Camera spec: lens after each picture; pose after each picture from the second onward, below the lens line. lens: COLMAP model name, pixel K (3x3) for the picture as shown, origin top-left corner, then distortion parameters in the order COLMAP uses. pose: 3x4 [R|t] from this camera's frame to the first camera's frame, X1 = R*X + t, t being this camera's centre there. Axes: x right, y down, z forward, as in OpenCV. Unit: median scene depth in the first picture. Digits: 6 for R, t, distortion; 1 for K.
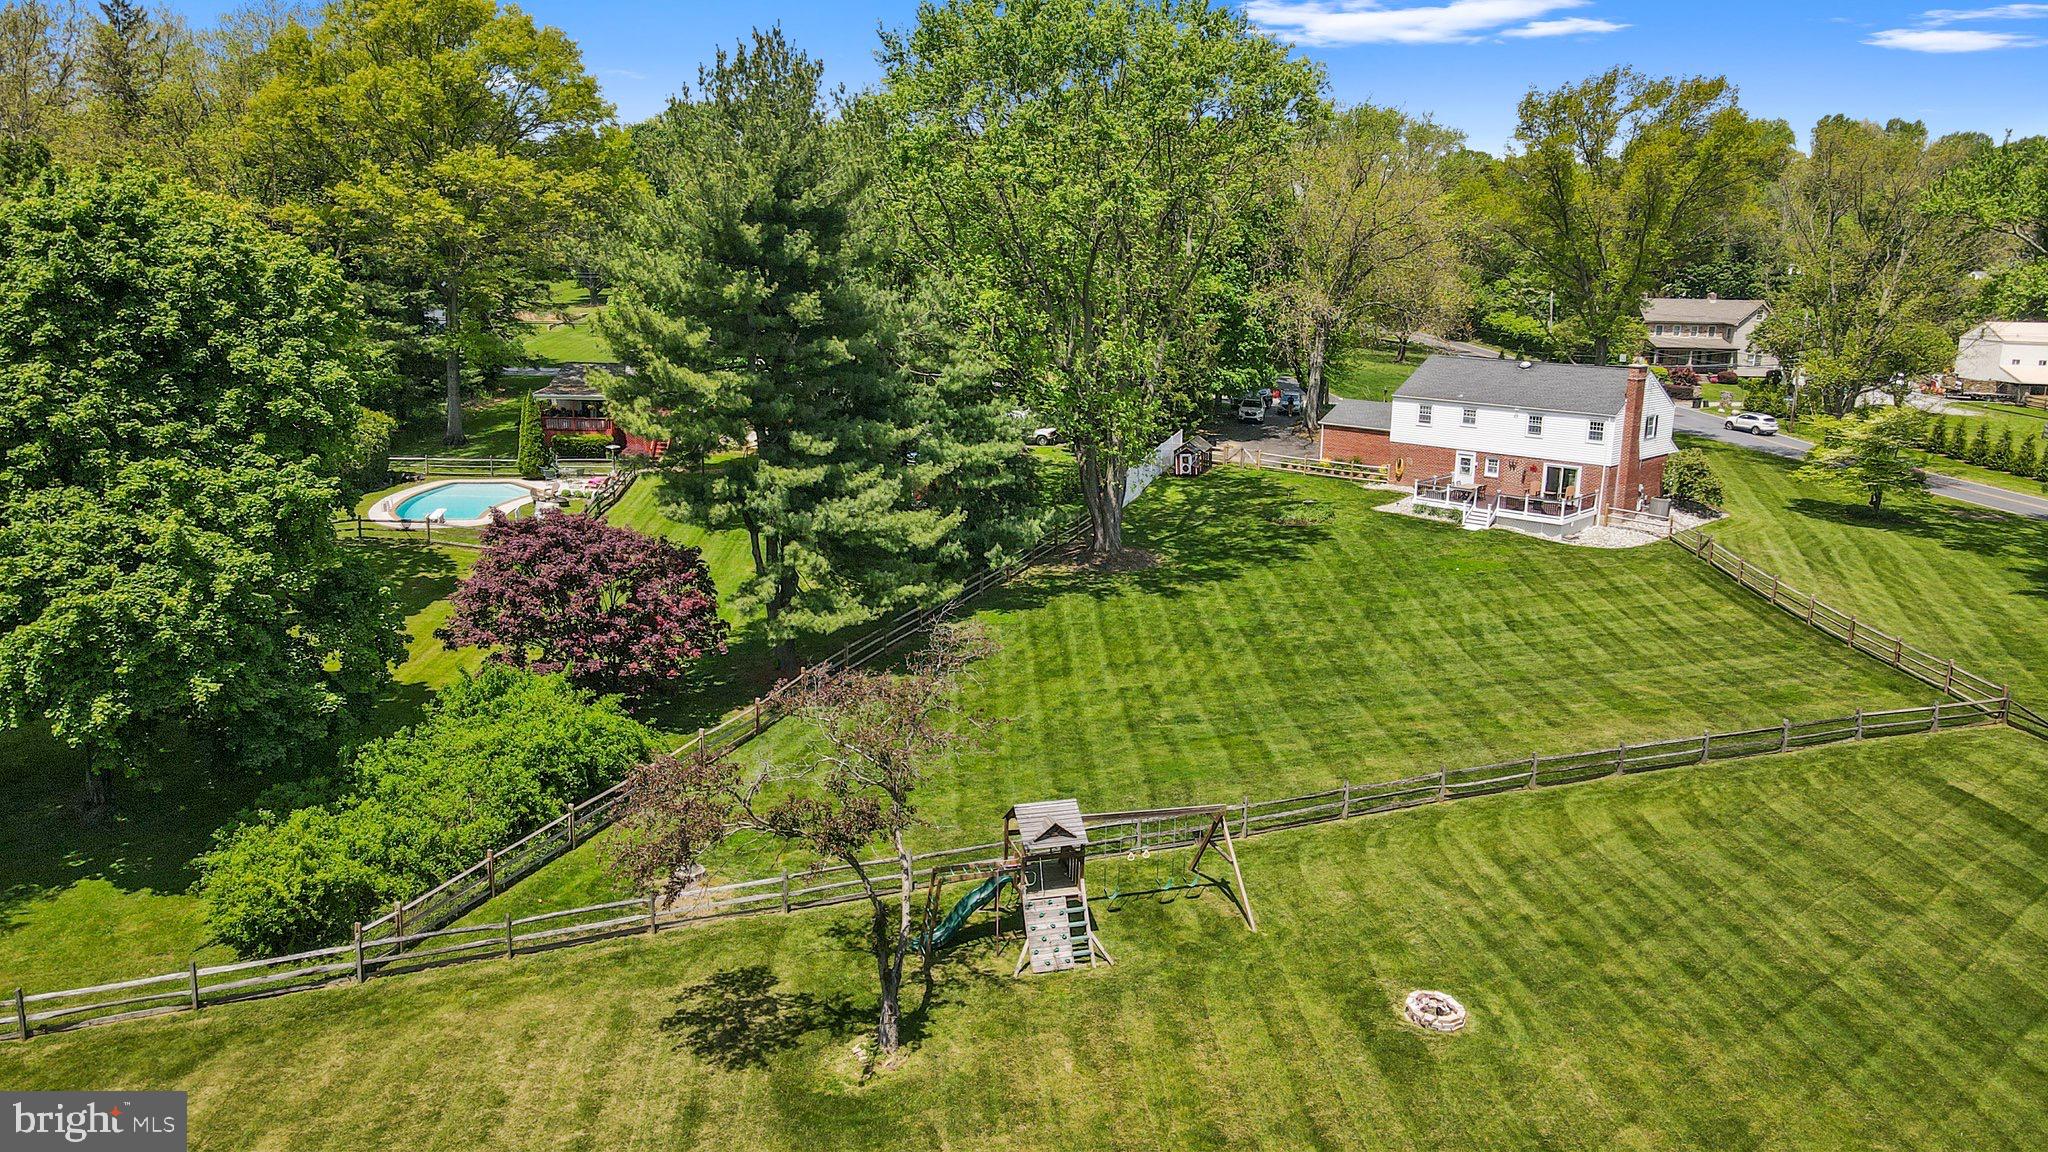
lens RADIAL K [[1507.6, 0, 1033.6], [0, 1507.6, 568.2], [0, 0, 1]] dist [-0.008086, 0.045317]
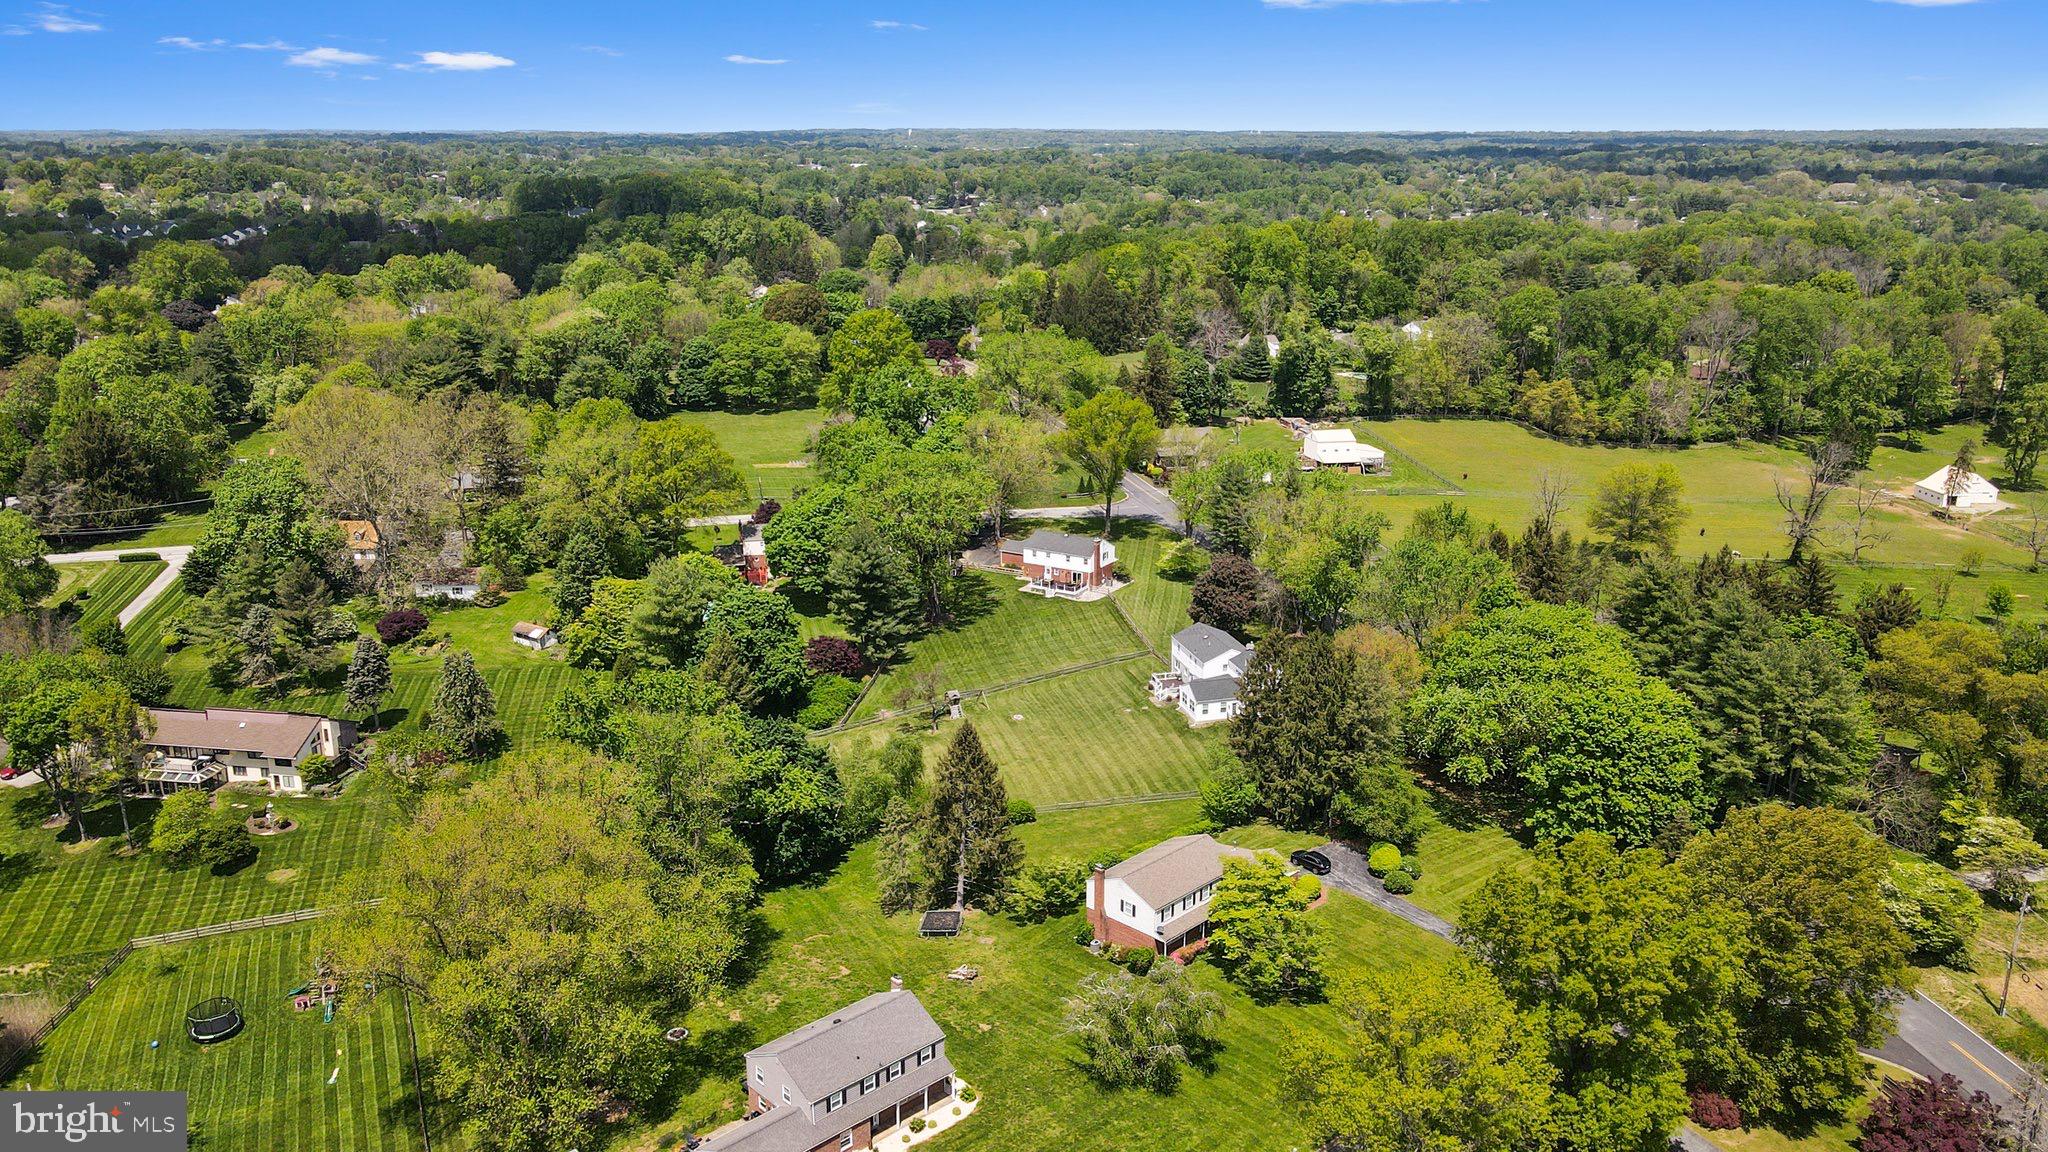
lens RADIAL K [[1569.2, 0, 1022.4], [0, 1569.2, 580.7], [0, 0, 1]] dist [-0.007456, 0.059667]
pose [[0.981104, -0.078194, 0.176977, -0.564374], [0.064530, 0.994566, 0.081696, -0.549021], [-0.182403, -0.068731, 0.980819, -3.656967]]
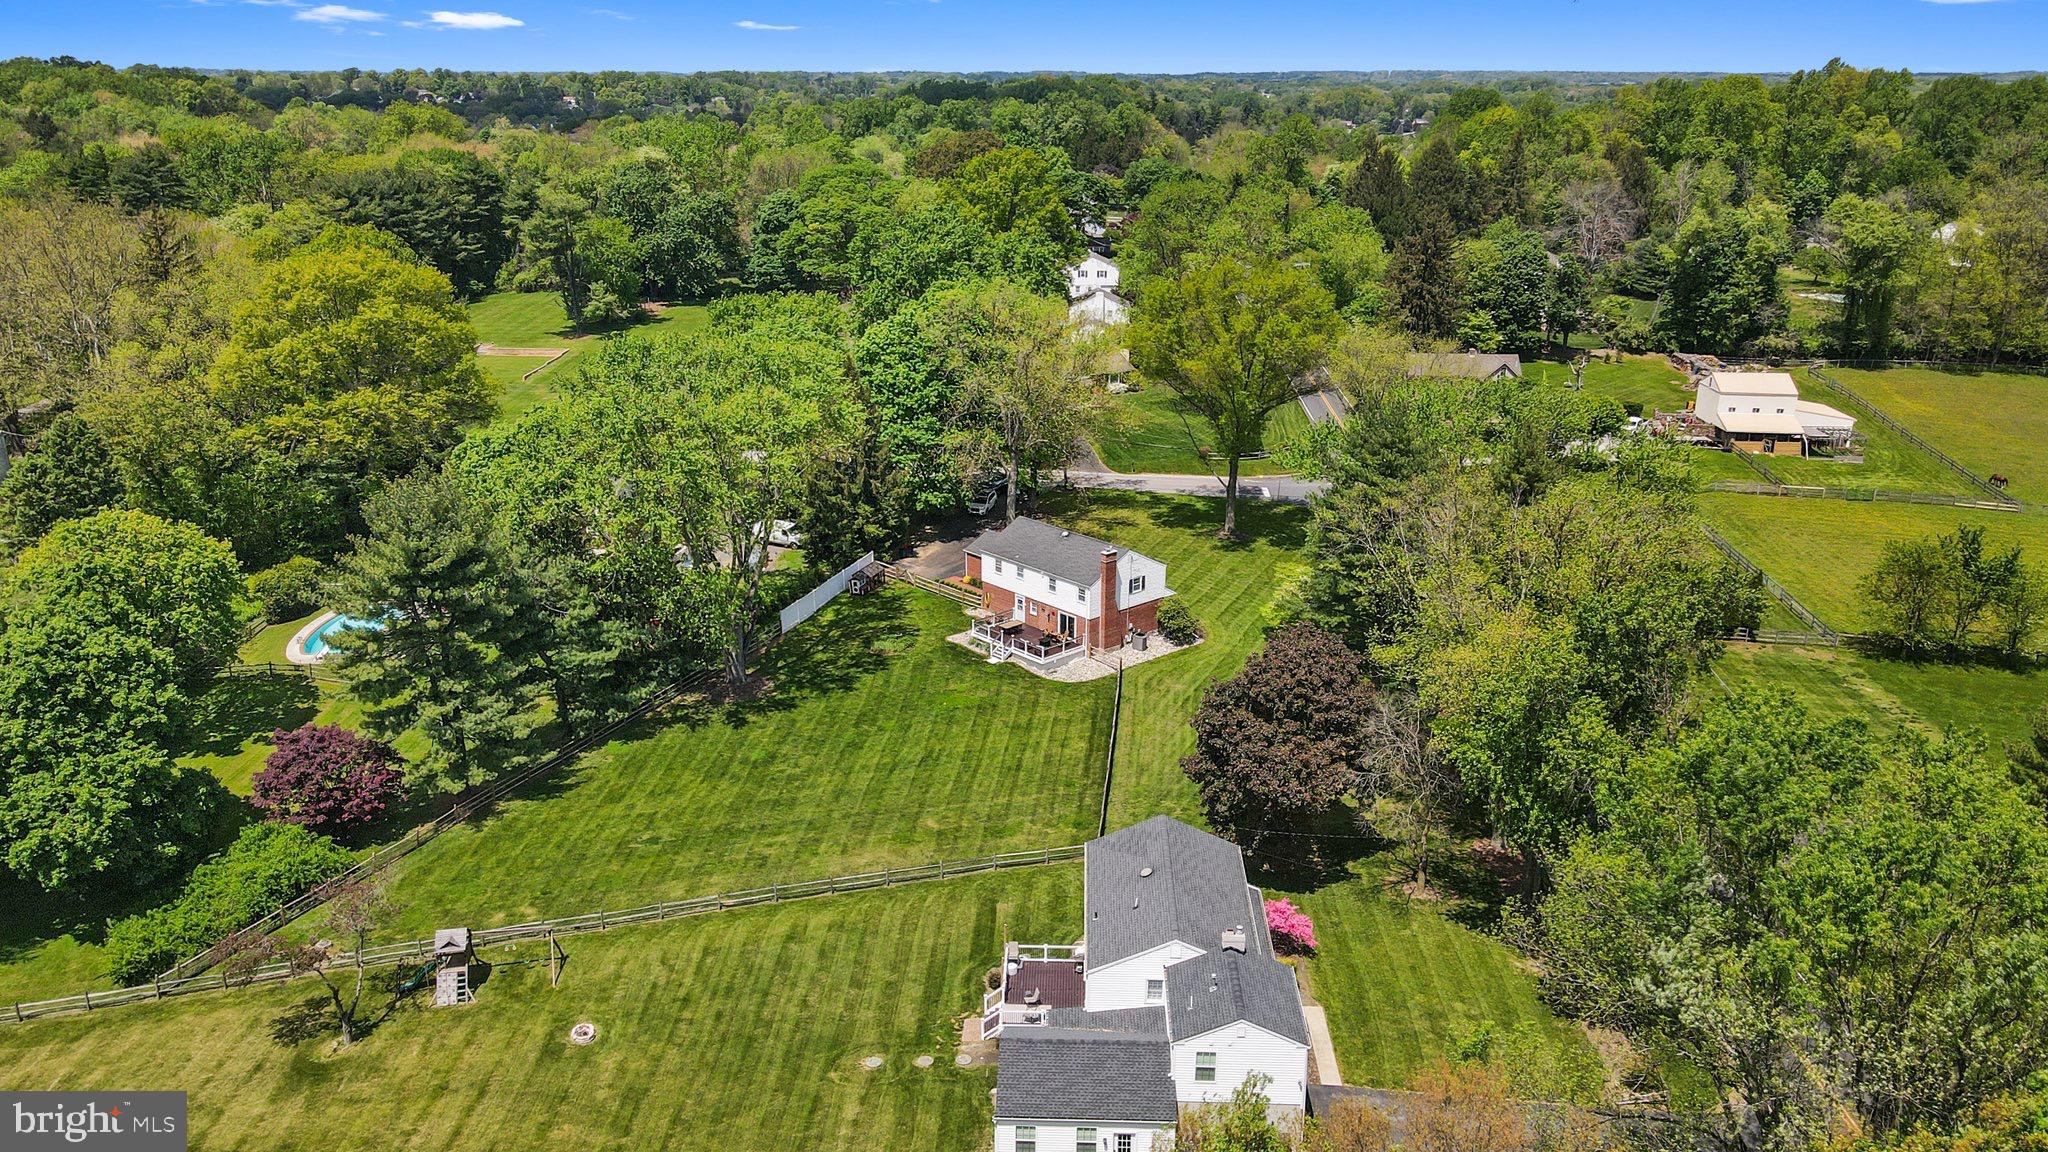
lens RADIAL K [[1537.4, 0, 1024.0], [0, 1537.4, 576.0], [0, 0, 1]] dist [-0.001909, 0.043923]
pose [[0.993877, 0.013250, -0.109695, 0.808942], [-0.001685, 0.994486, 0.104858, -0.448013], [0.110480, -0.104031, 0.988419, -0.817386]]
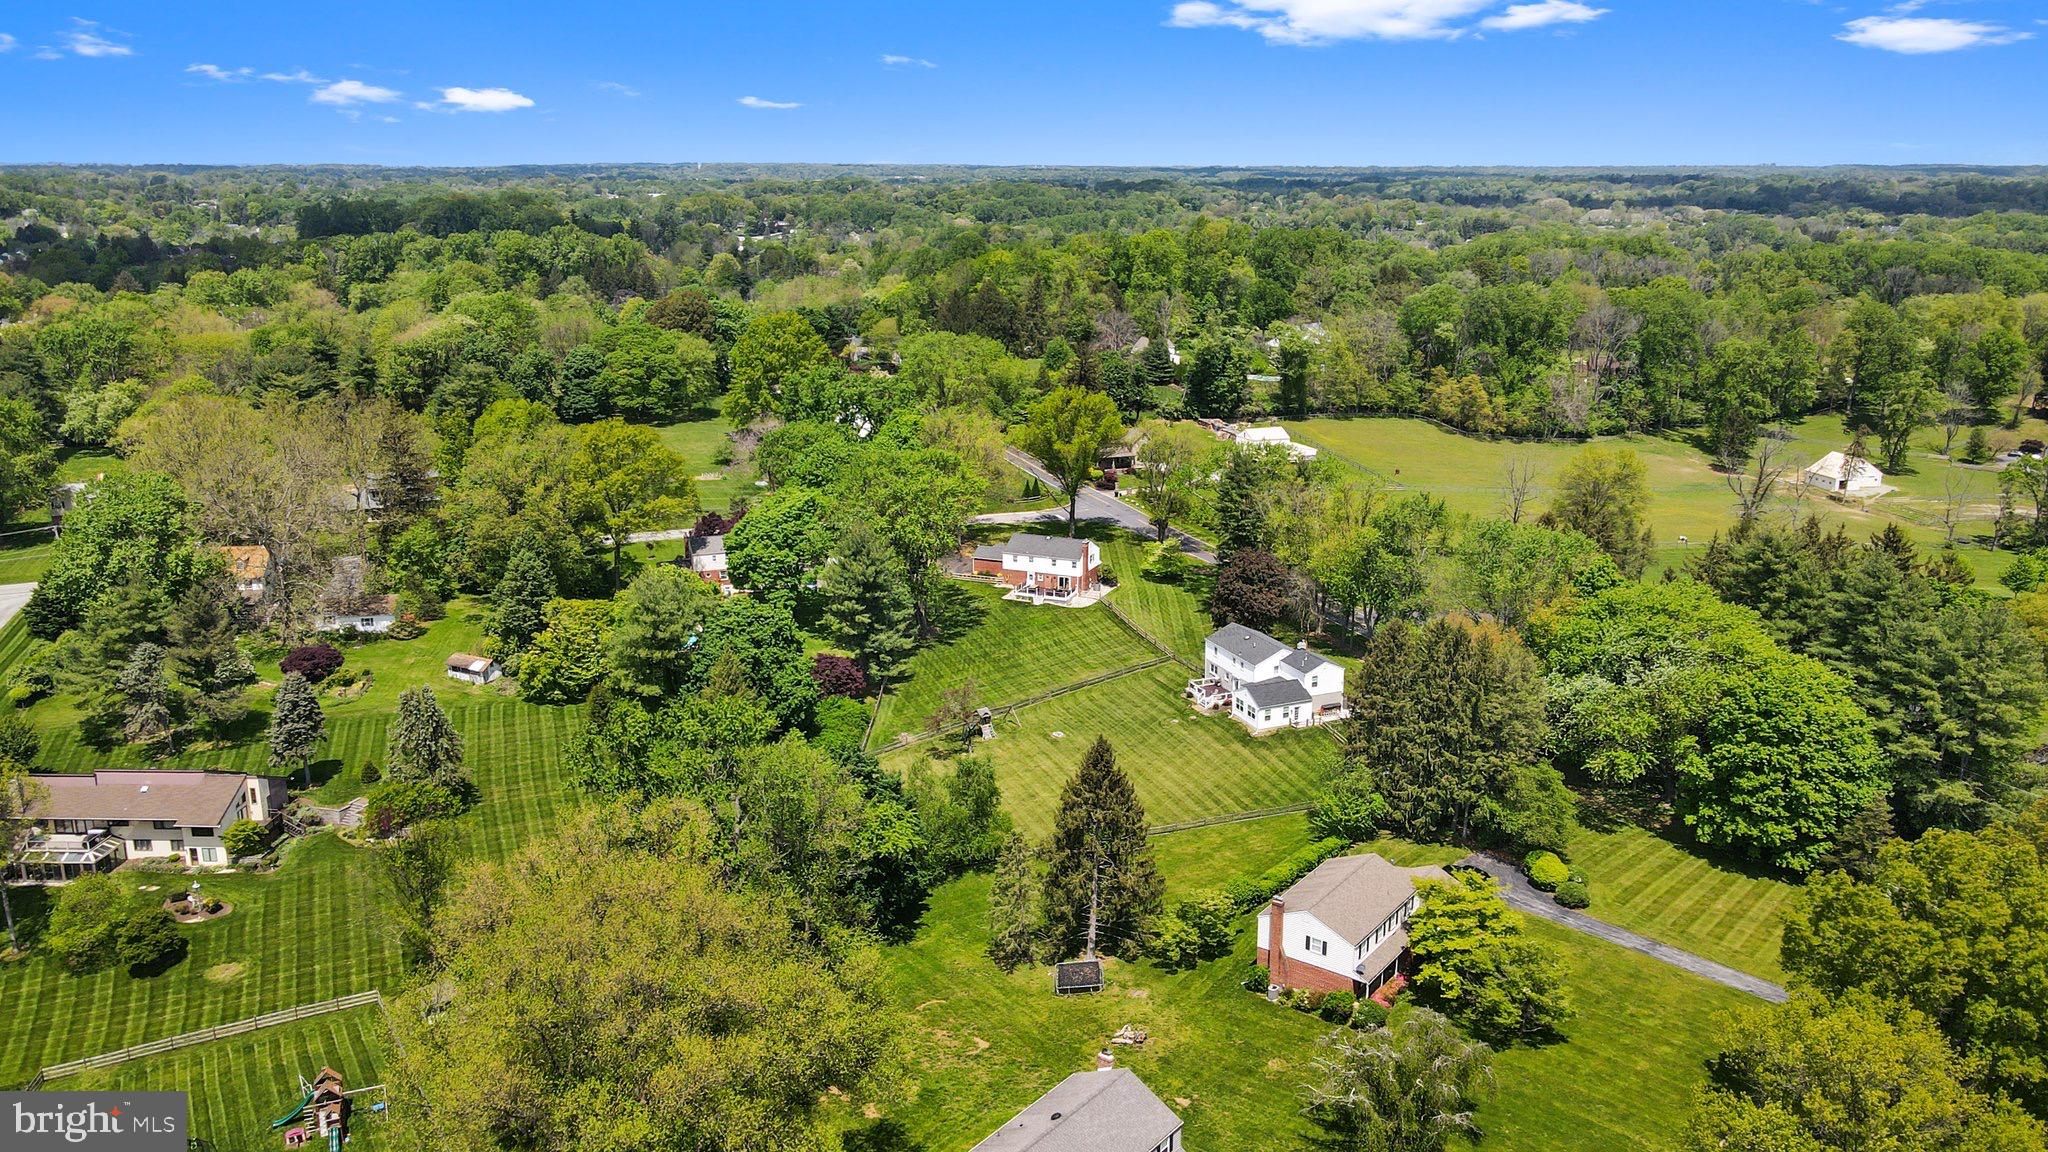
lens RADIAL K [[1537.4, 0, 1024.0], [0, 1537.4, 576.0], [0, 0, 1]] dist [-0.001909, 0.043923]
pose [[0.945359, -0.108119, 0.307581, -1.059601], [0.090048, 0.993303, 0.072394, -0.492413], [-0.313348, -0.040741, 0.948764, -2.986677]]
